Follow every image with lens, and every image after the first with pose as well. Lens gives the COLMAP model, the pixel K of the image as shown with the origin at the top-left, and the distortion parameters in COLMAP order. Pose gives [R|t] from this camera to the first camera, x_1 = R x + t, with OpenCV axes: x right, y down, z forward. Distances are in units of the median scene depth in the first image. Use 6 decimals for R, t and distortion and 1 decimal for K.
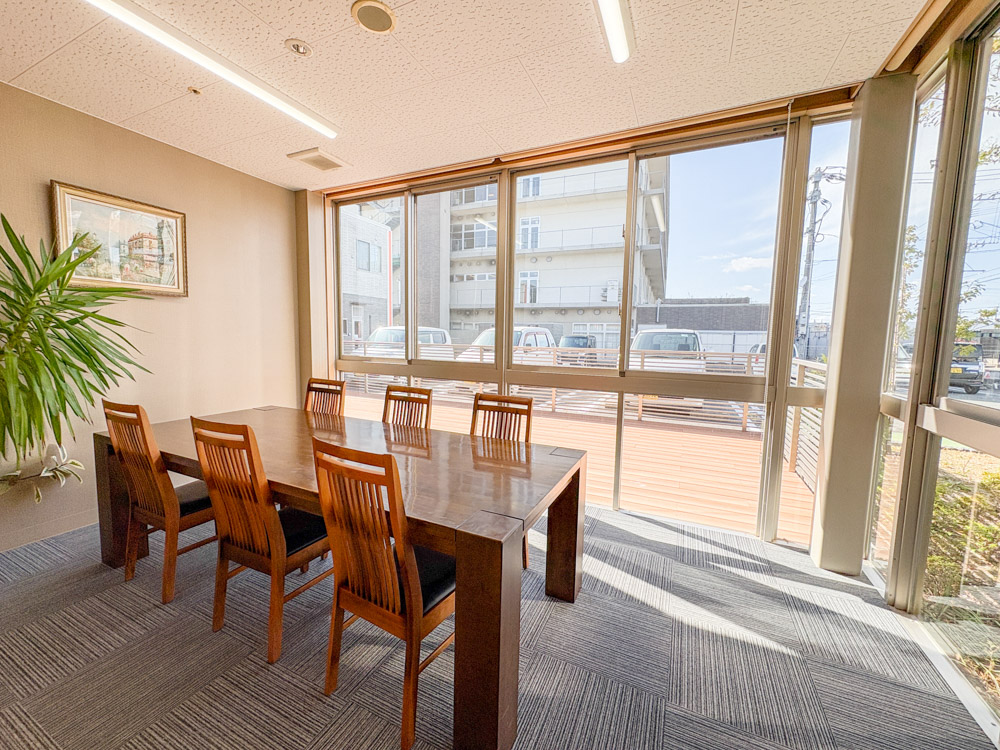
lens RADIAL K [[395.7, 0, 495.6], [0, 395.7, 372.5], [0, 0, 1]] dist [-0.000352, 0.000519]
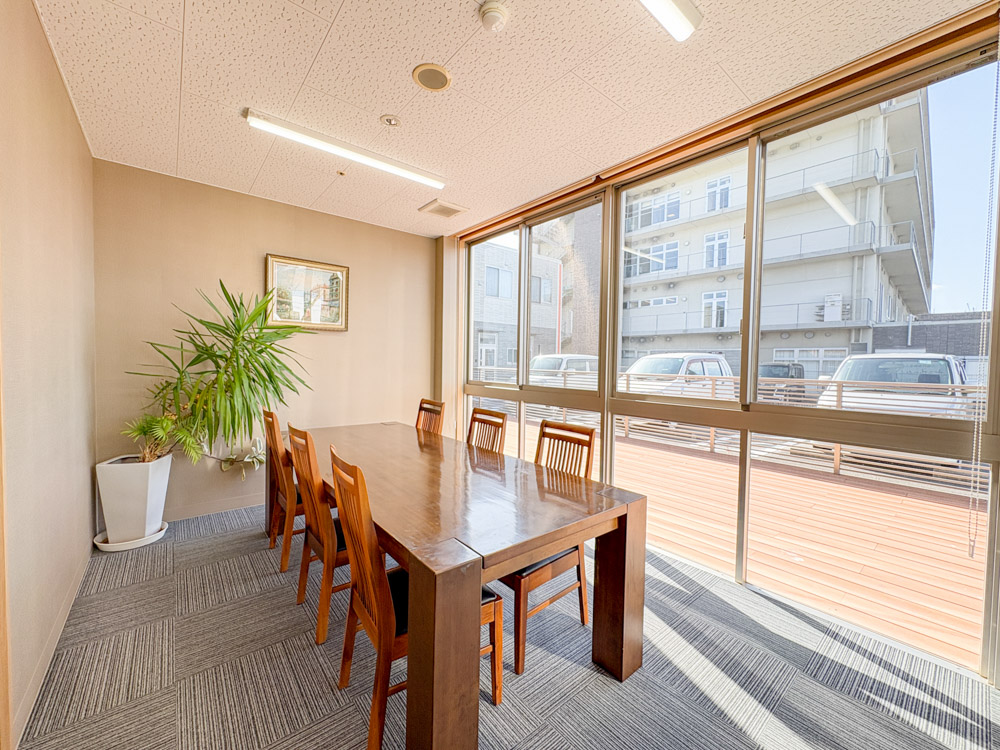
lens RADIAL K [[395.7, 0, 498.8], [0, 395.7, 373.6], [0, 0, 1]] dist [-0.000352, 0.000519]
pose [[0.907038, 0.008977, -0.420953, 0.186717], [-0.038507, 0.997351, -0.061704, 0.003488], [0.419284, 0.072177, 0.904982, 0.063218]]
